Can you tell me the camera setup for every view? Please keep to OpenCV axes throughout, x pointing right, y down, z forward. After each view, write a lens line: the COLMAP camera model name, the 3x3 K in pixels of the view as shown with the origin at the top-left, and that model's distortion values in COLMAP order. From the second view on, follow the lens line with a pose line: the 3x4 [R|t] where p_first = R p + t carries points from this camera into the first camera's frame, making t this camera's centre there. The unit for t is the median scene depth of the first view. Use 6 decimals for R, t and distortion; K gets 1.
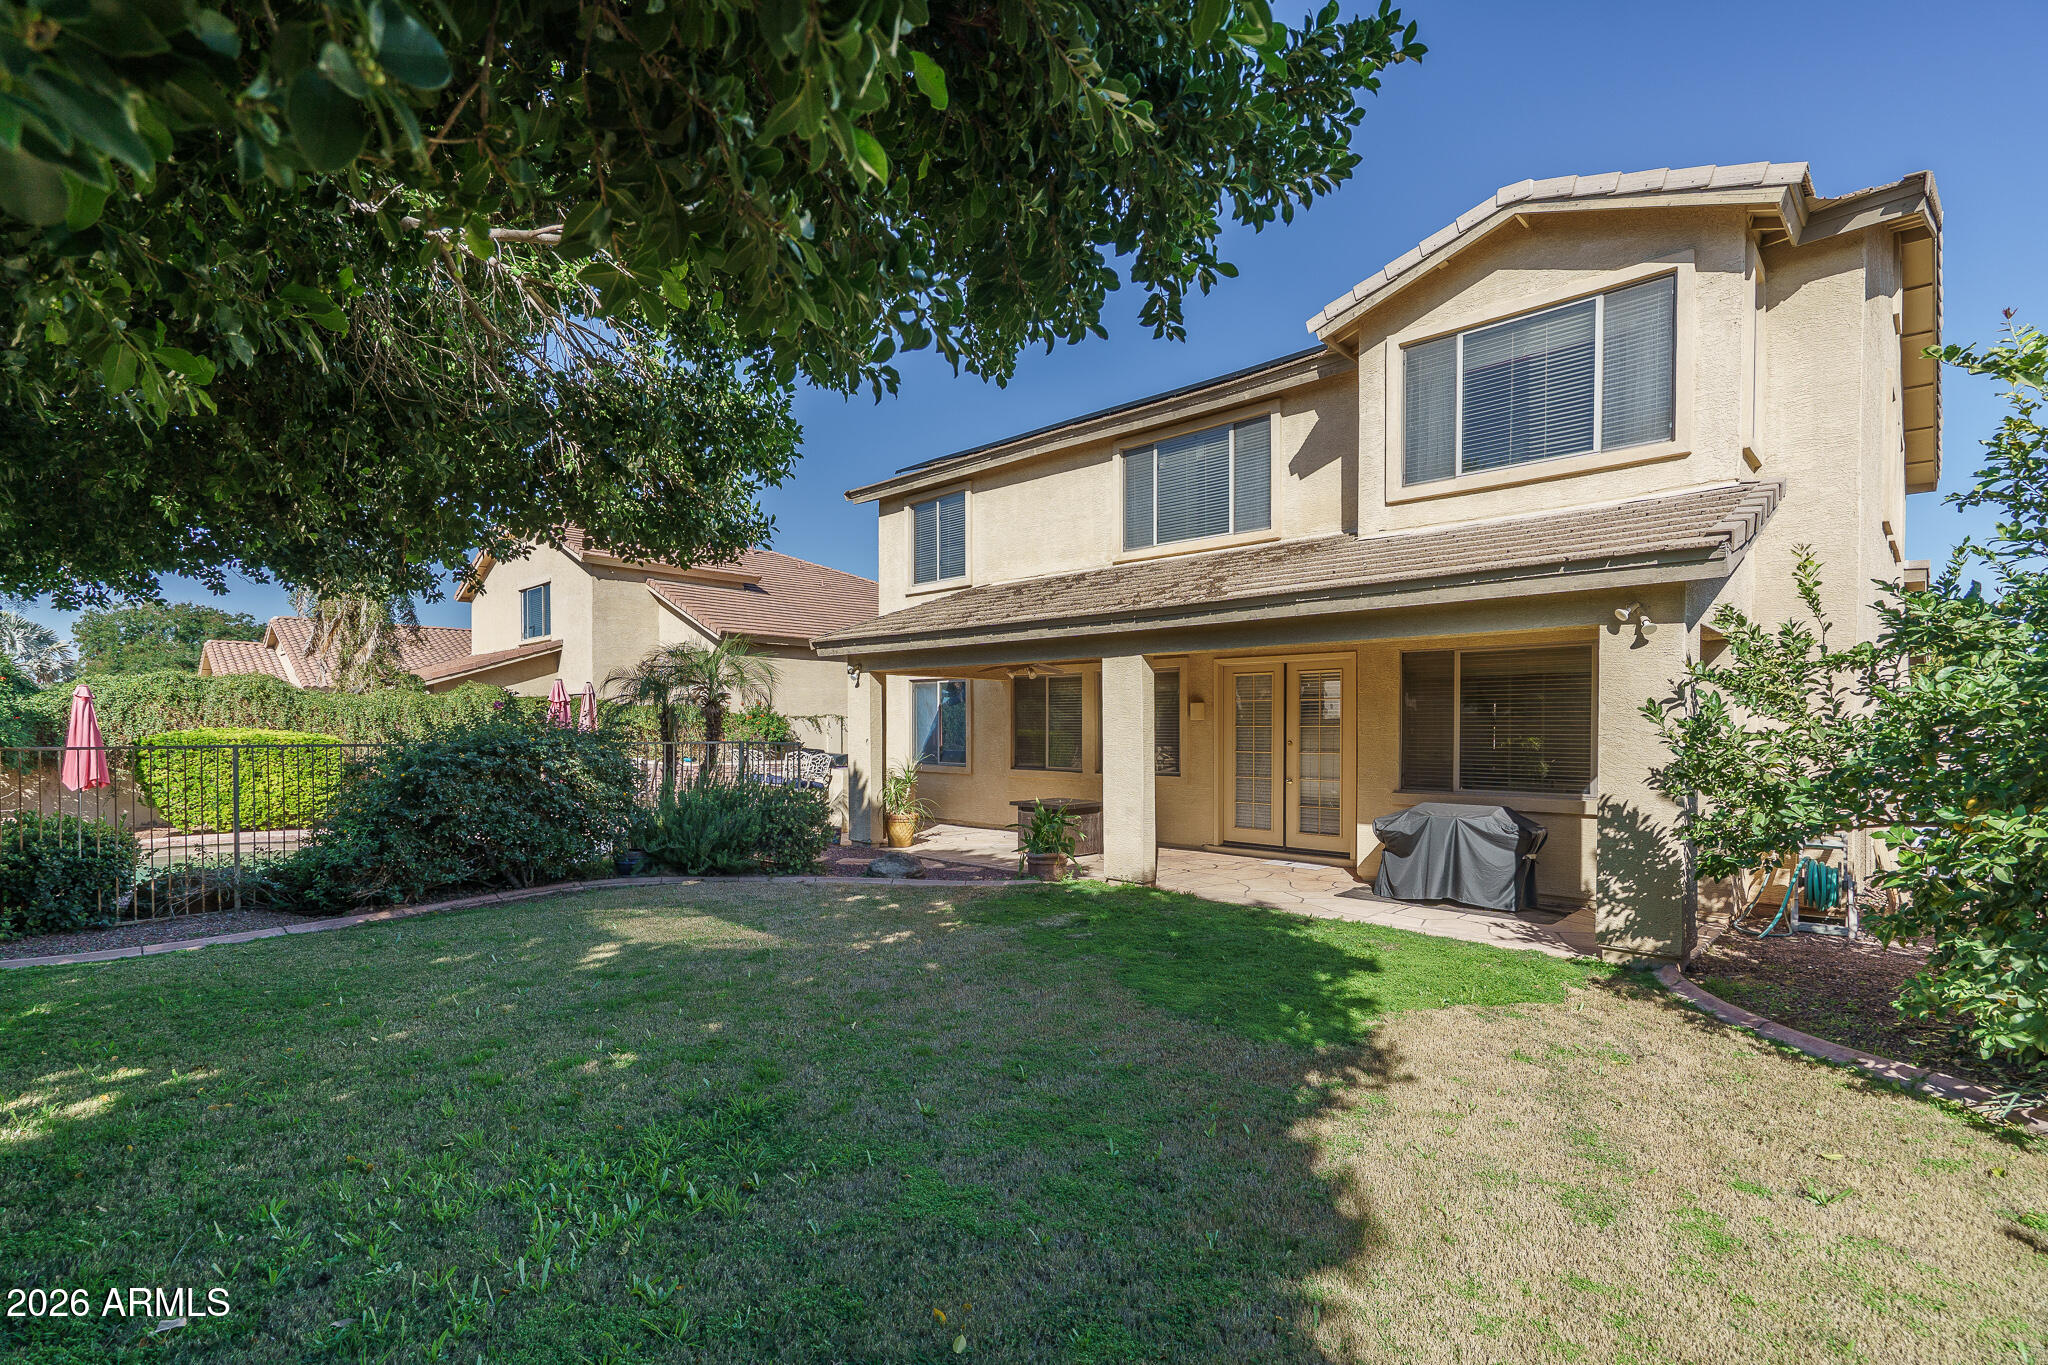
lens RADIAL K [[994.9, 0, 1028.1], [0, 994.9, 759.0], [0, 0, 1]] dist [0.000624, 0.000166]
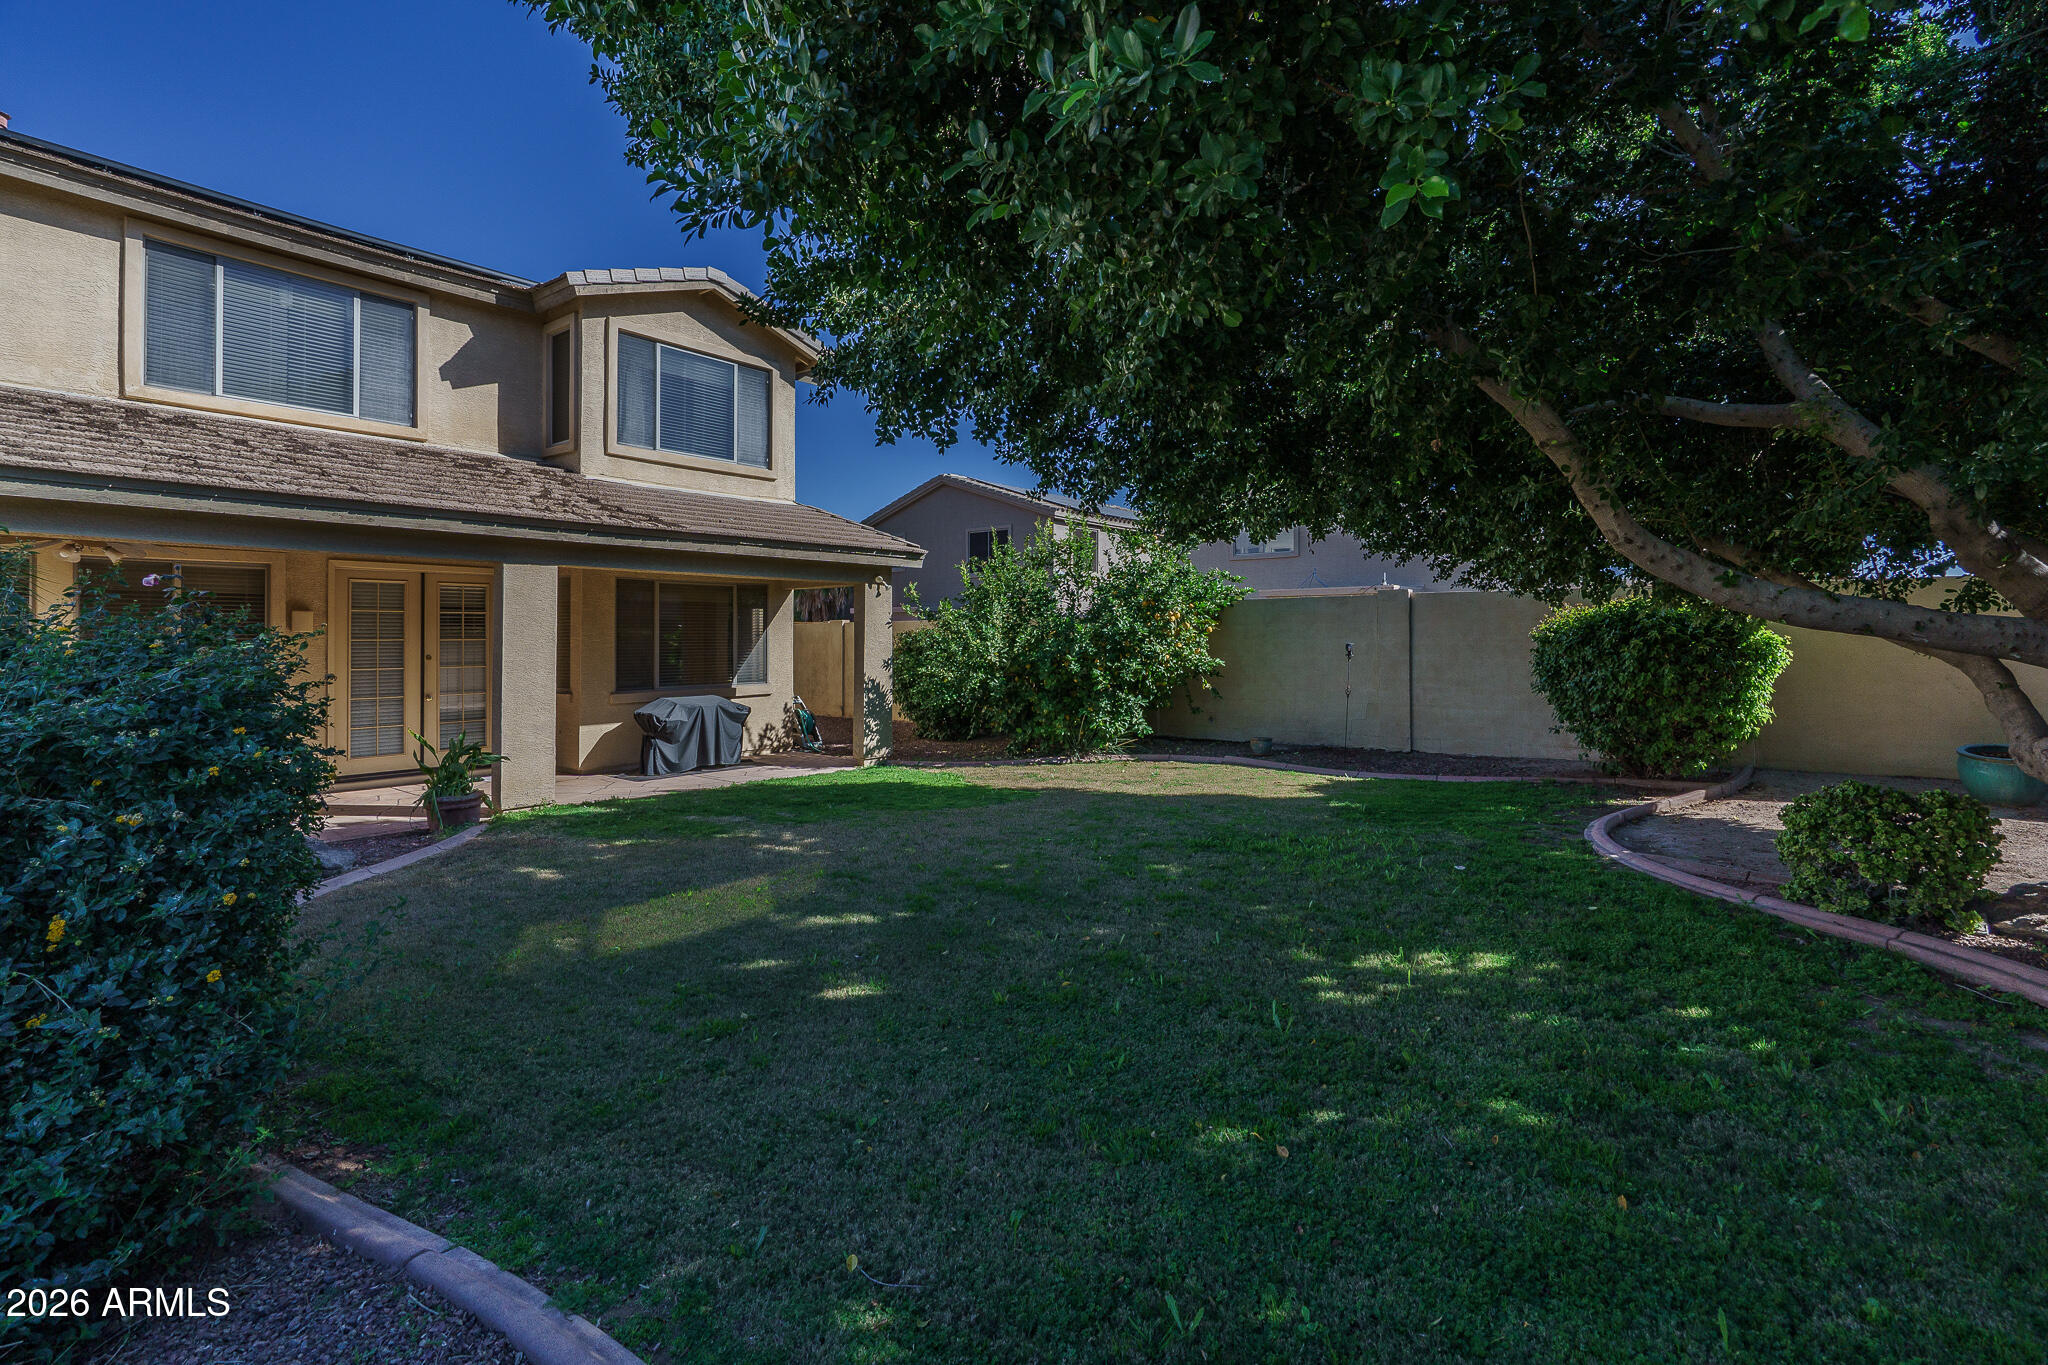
lens RADIAL K [[956.0, 0, 986.9], [0, 956.0, 642.3], [0, 0, 1]] dist [0.001995, 0.000316]
pose [[-0.114206, -0.003746, 0.993450, -0.727945], [0.037555, 0.999262, 0.008085, -0.018517], [-0.992747, 0.038232, -0.113981, 0.595487]]
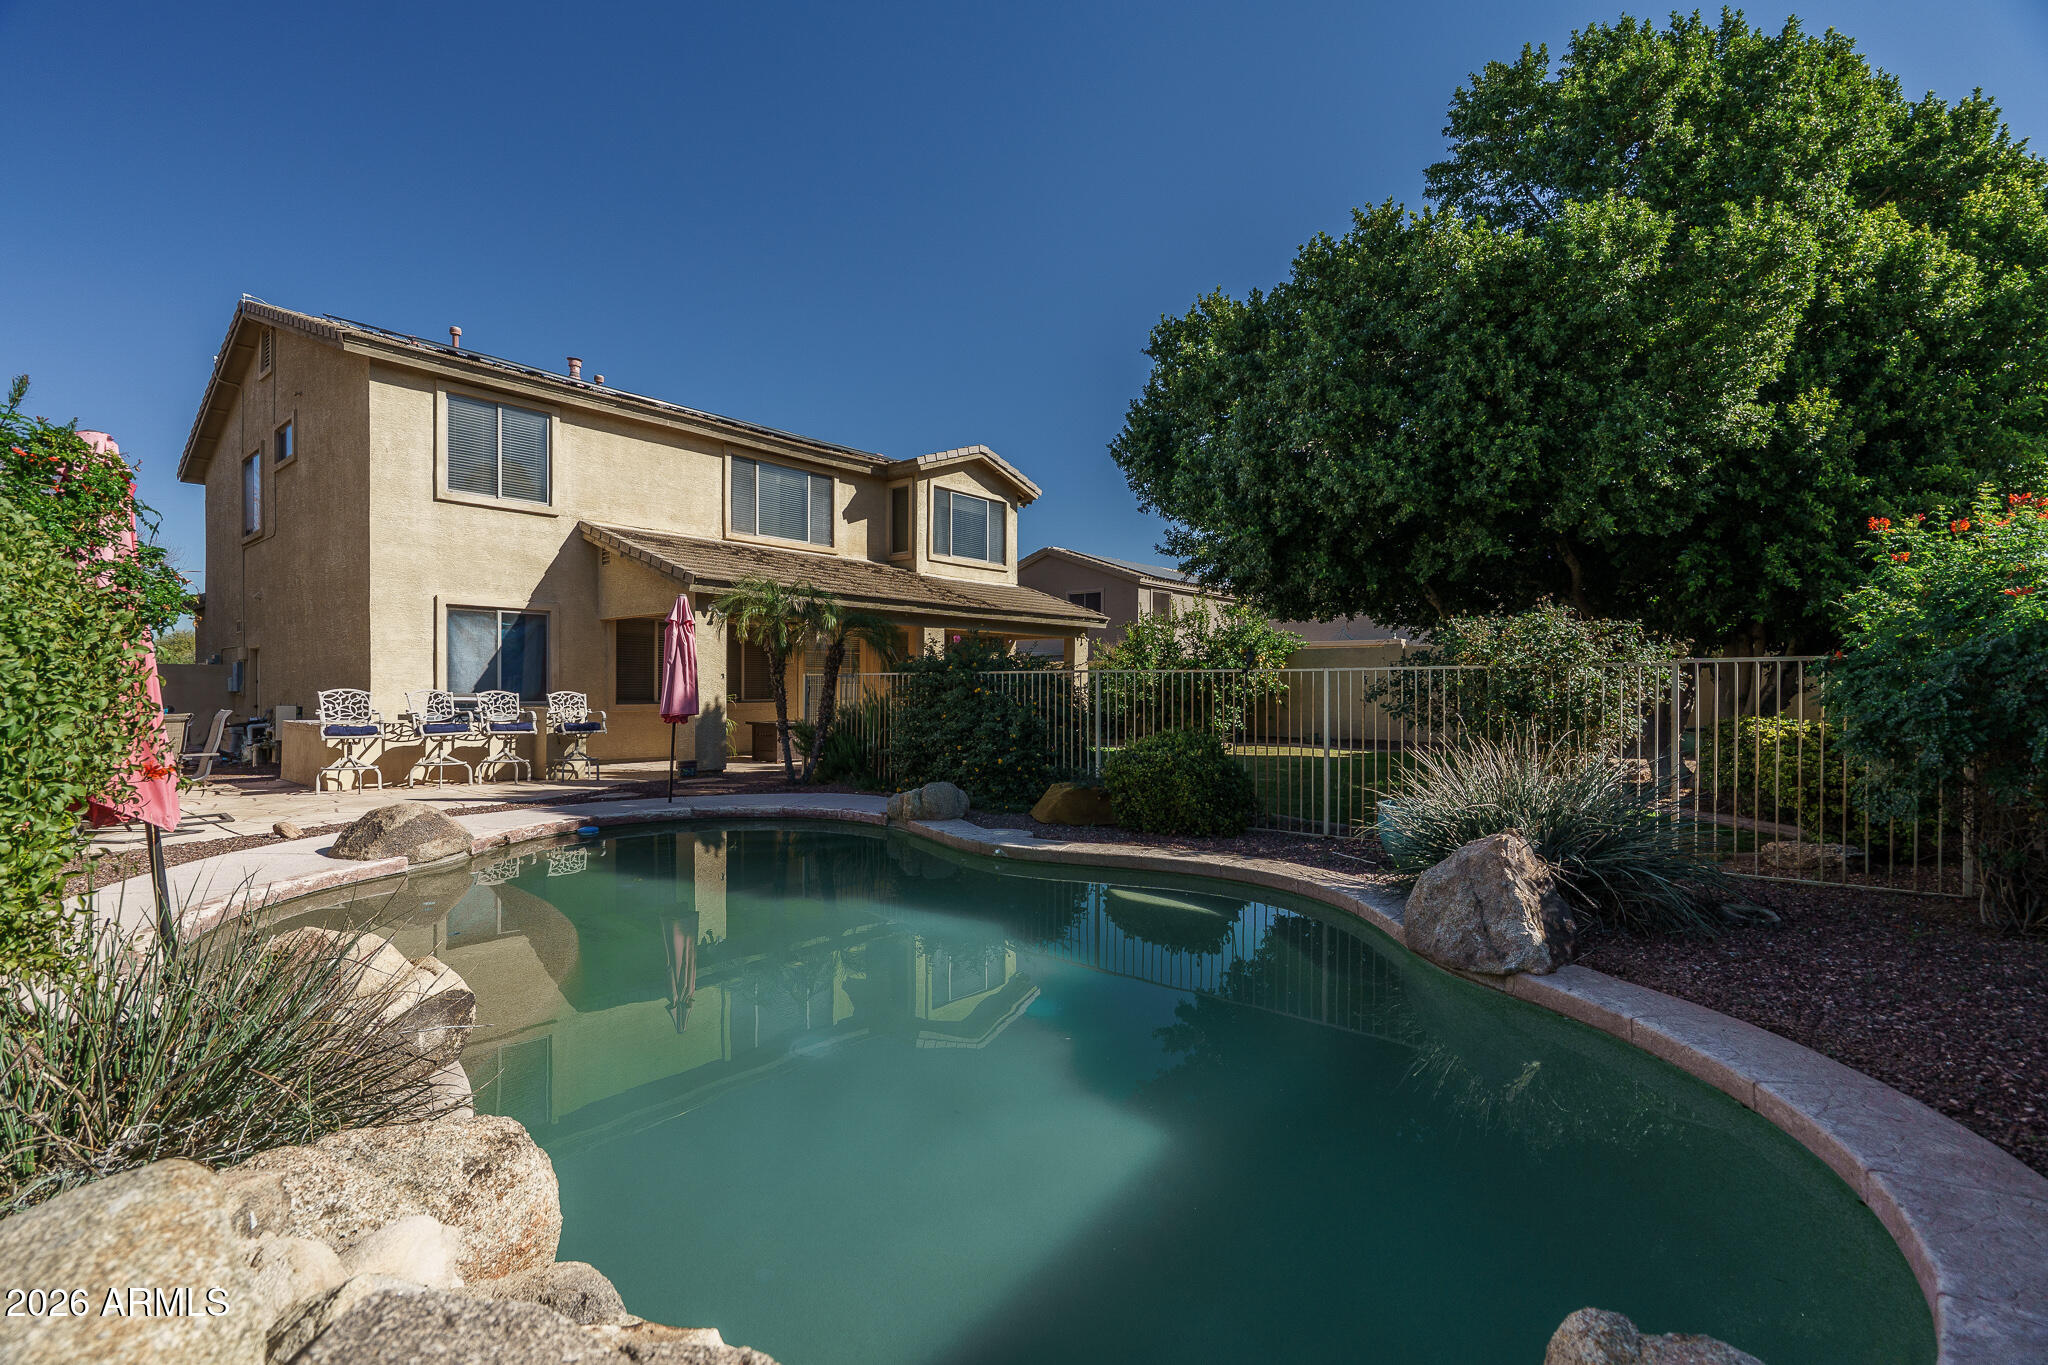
lens RADIAL K [[933.6, 0, 1024.0], [0, 933.6, 682.5], [0, 0, 1]] dist [-0.000292, 0.000117]
pose [[-0.123488, -0.001020, 0.992346, -1.342099], [0.030855, 0.999512, 0.004867, -0.009107], [-0.991866, 0.031220, -0.123396, 0.909756]]
